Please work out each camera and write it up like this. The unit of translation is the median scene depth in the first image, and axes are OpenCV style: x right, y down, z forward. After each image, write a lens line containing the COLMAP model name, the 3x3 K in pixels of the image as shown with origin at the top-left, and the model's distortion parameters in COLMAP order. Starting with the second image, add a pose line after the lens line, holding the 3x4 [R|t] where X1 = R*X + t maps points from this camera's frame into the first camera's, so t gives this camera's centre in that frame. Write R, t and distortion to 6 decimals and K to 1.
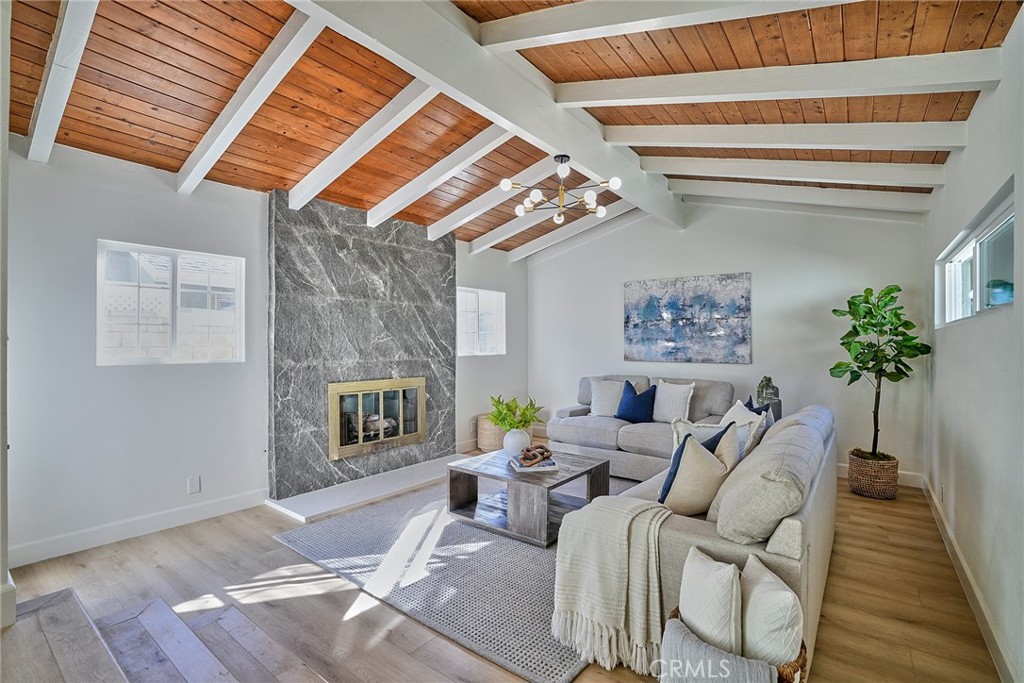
lens RADIAL K [[477.1, 0, 515.0], [0, 477.1, 339.9], [0, 0, 1]] dist [-0.062012, 0.023465]
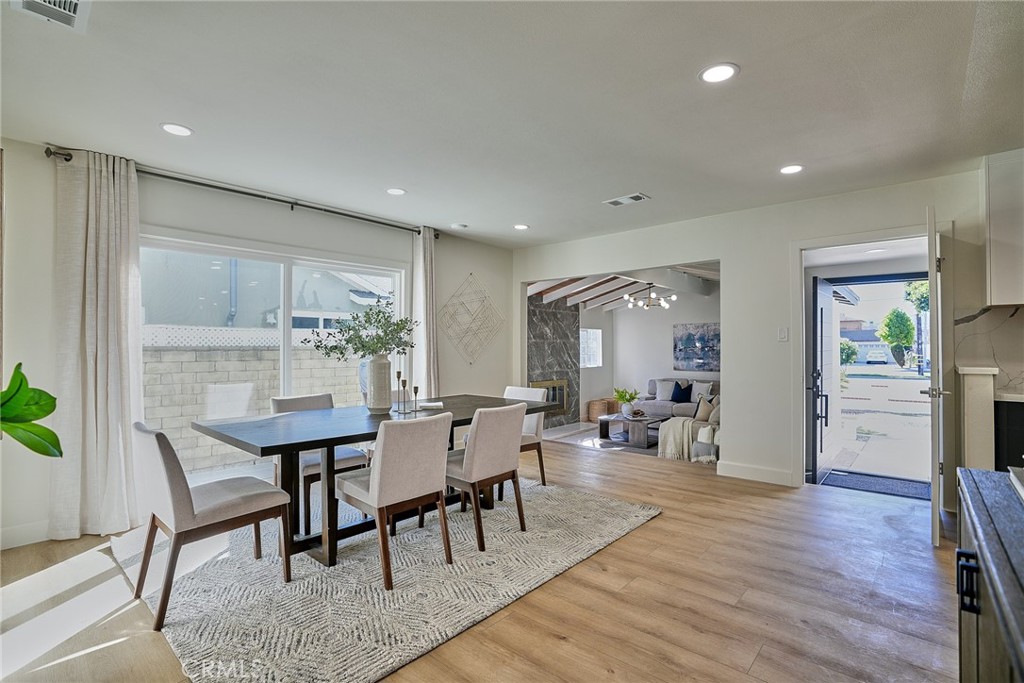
lens RADIAL K [[477.1, 0, 515.4], [0, 477.1, 347.2], [0, 0, 1]] dist [-0.062012, 0.023465]
pose [[0.997216, -0.004310, -0.074445, -0.255195], [0.004736, 0.999973, 0.005554, -0.061280], [0.074419, -0.005891, 0.997210, -0.900796]]
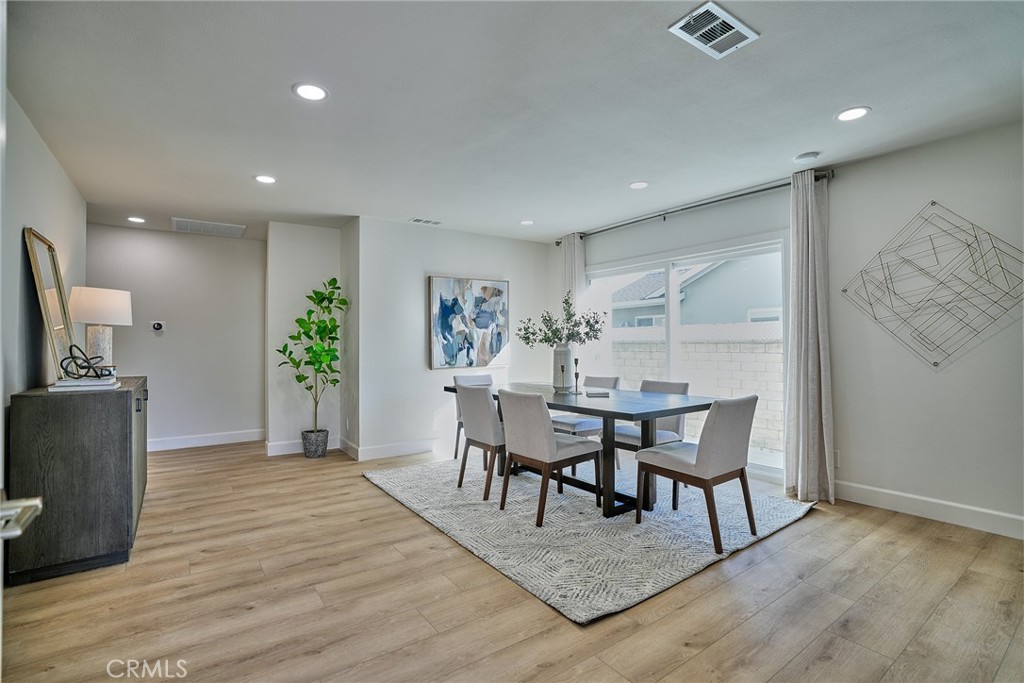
lens RADIAL K [[477.1, 0, 516.5], [0, 477.1, 334.4], [0, 0, 1]] dist [-0.062012, 0.023465]
pose [[-0.290871, -0.023367, -0.956477, 0.262937], [0.008752, 0.999595, -0.027082, -0.044479], [0.956722, -0.016249, -0.290549, -0.174963]]
